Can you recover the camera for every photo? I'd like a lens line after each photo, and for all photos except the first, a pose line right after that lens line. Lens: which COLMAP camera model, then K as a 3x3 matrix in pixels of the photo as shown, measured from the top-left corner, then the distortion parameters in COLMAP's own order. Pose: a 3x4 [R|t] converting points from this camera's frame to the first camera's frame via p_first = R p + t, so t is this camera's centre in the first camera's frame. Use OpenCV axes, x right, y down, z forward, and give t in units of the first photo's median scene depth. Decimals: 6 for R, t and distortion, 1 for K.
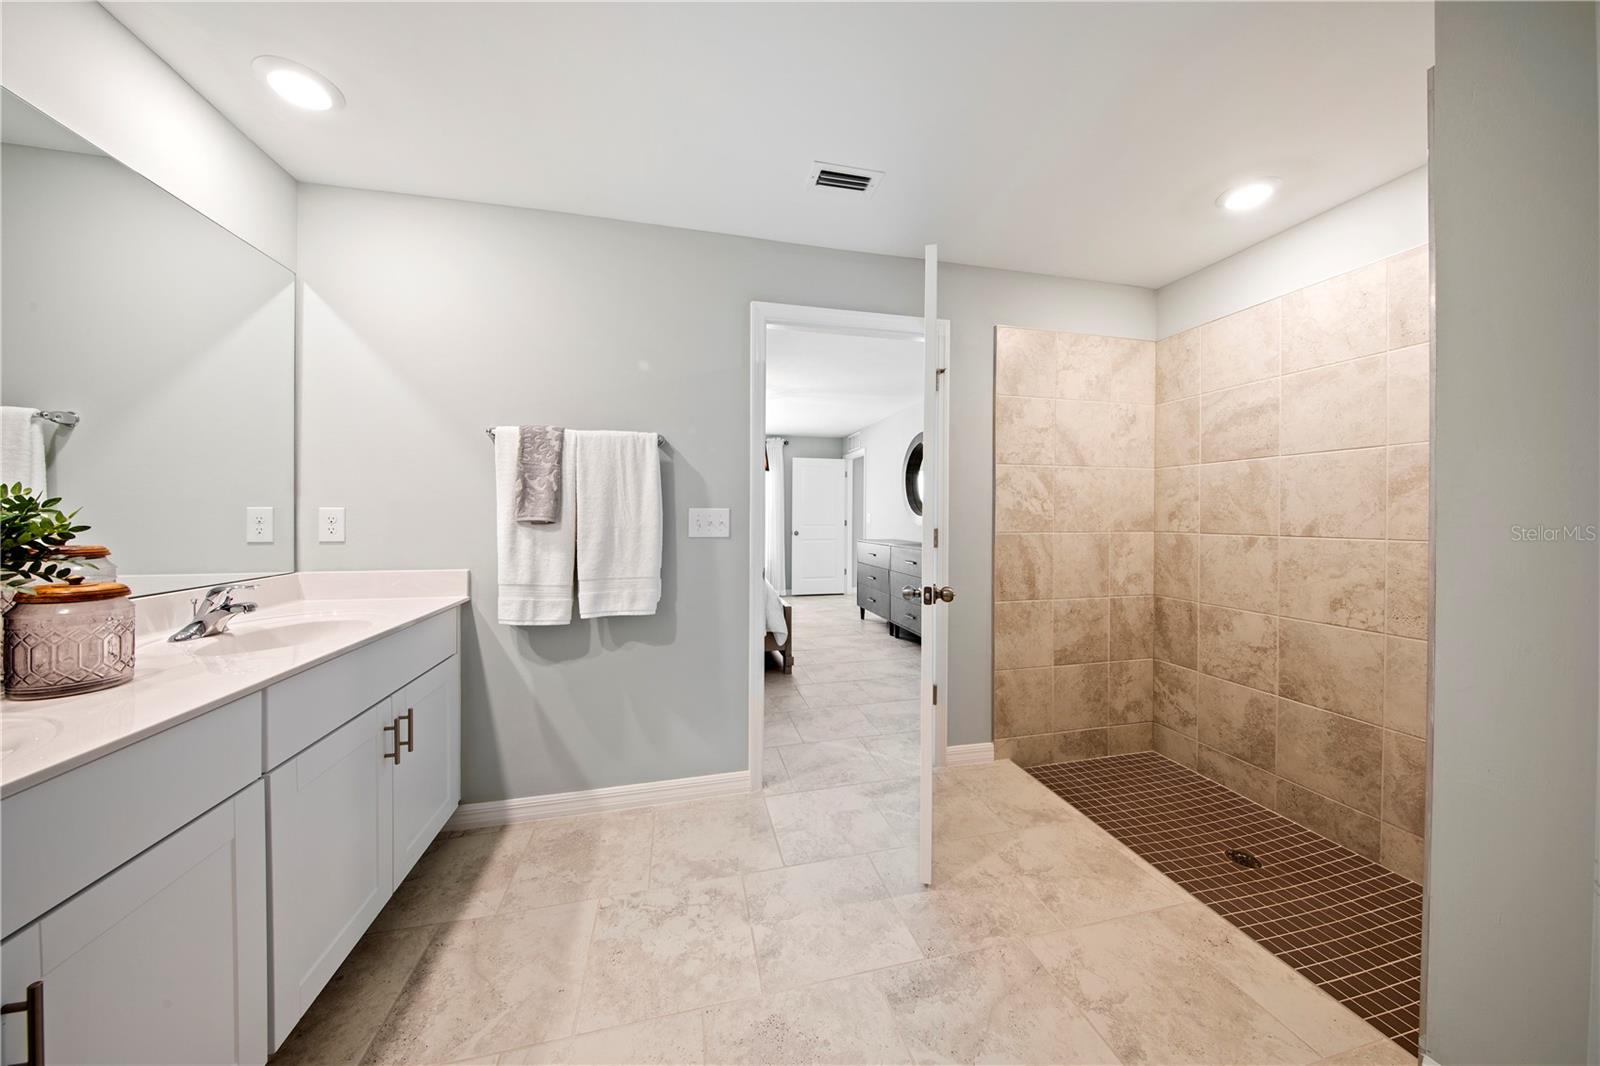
lens RADIAL K [[502.5, 0, 805.7], [0, 502.5, 522.2], [0, 0, 1]] dist [-0.003577, -0.001426]
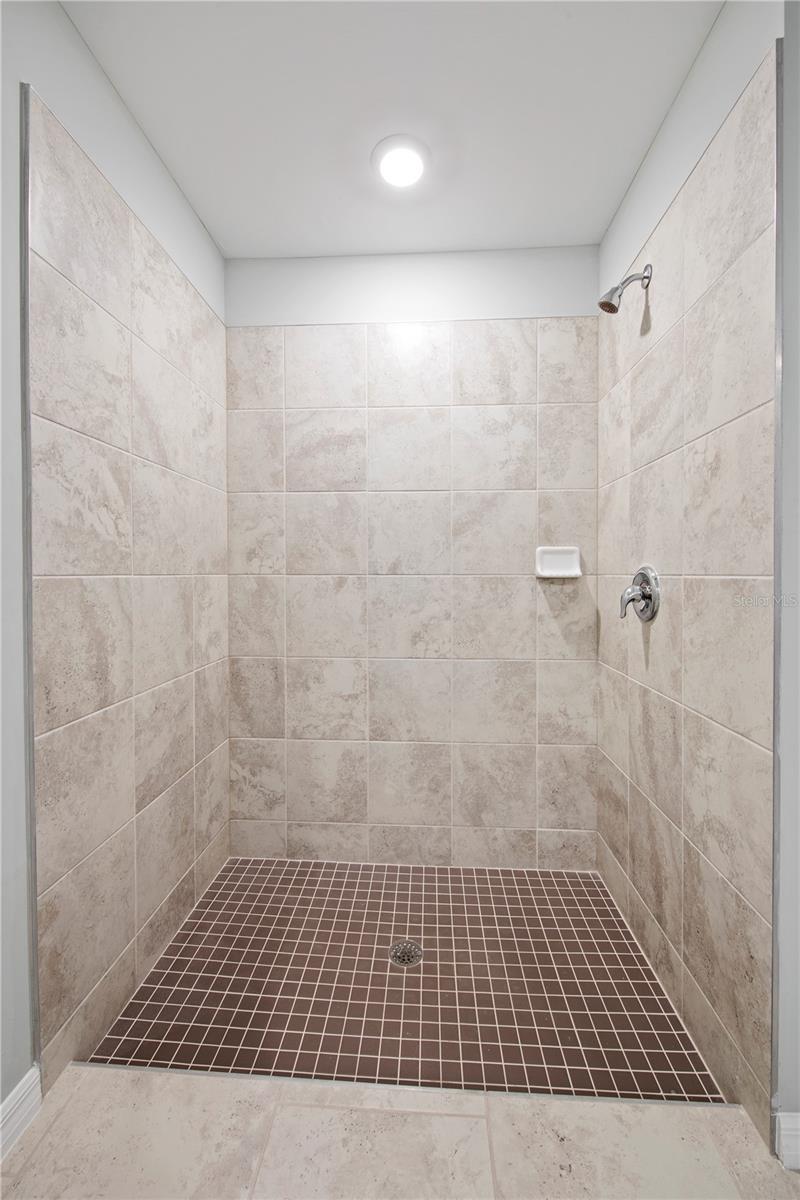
lens RADIAL K [[455.4, 0, 364.7], [0, 455.4, 582.4], [0, 0, 1]] dist [0.005804, -0.001696]
pose [[0.295928, -0.017094, 0.955057, 0.099927], [0.011996, 0.999828, 0.014178, 0.026952], [-0.955135, 0.007261, 0.296082, 0.676606]]
